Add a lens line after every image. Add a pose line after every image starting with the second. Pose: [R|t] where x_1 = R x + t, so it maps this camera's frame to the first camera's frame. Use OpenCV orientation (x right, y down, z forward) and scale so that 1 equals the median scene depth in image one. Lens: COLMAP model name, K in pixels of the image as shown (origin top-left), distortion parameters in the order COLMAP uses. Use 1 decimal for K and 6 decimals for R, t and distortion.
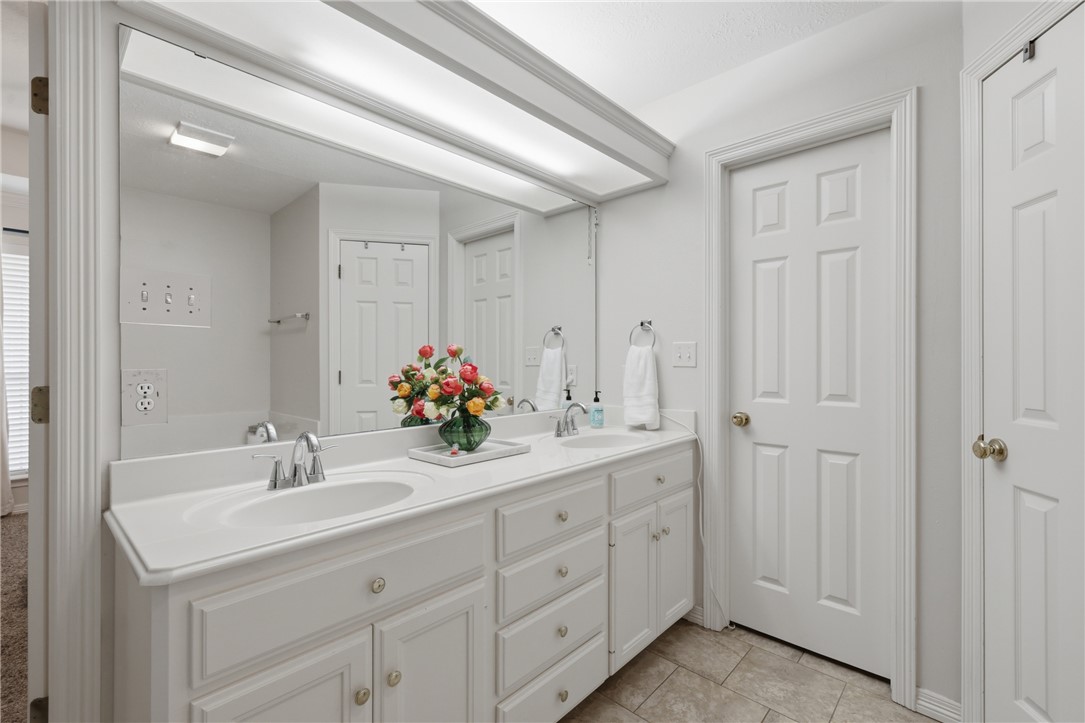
lens RADIAL K [[482.5, 0, 542.5], [0, 482.5, 361.5], [0, 0, 1]] dist [0.001055, 0.000214]
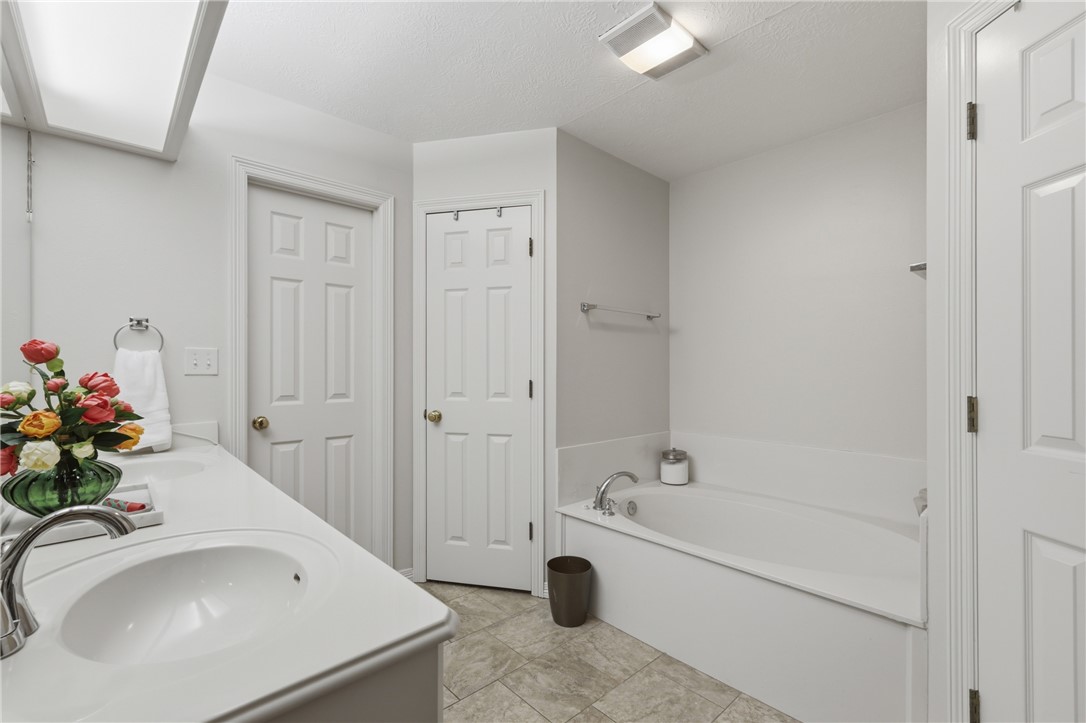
lens RADIAL K [[467.3, 0, 543.0], [0, 467.3, 361.5], [0, 0, 1]] dist [0.000796, 0.000134]
pose [[0.073900, 0.010503, 0.997210, -0.576733], [-0.002541, 0.999943, -0.010344, -0.007201], [-0.997262, -0.001769, 0.073923, 0.312530]]
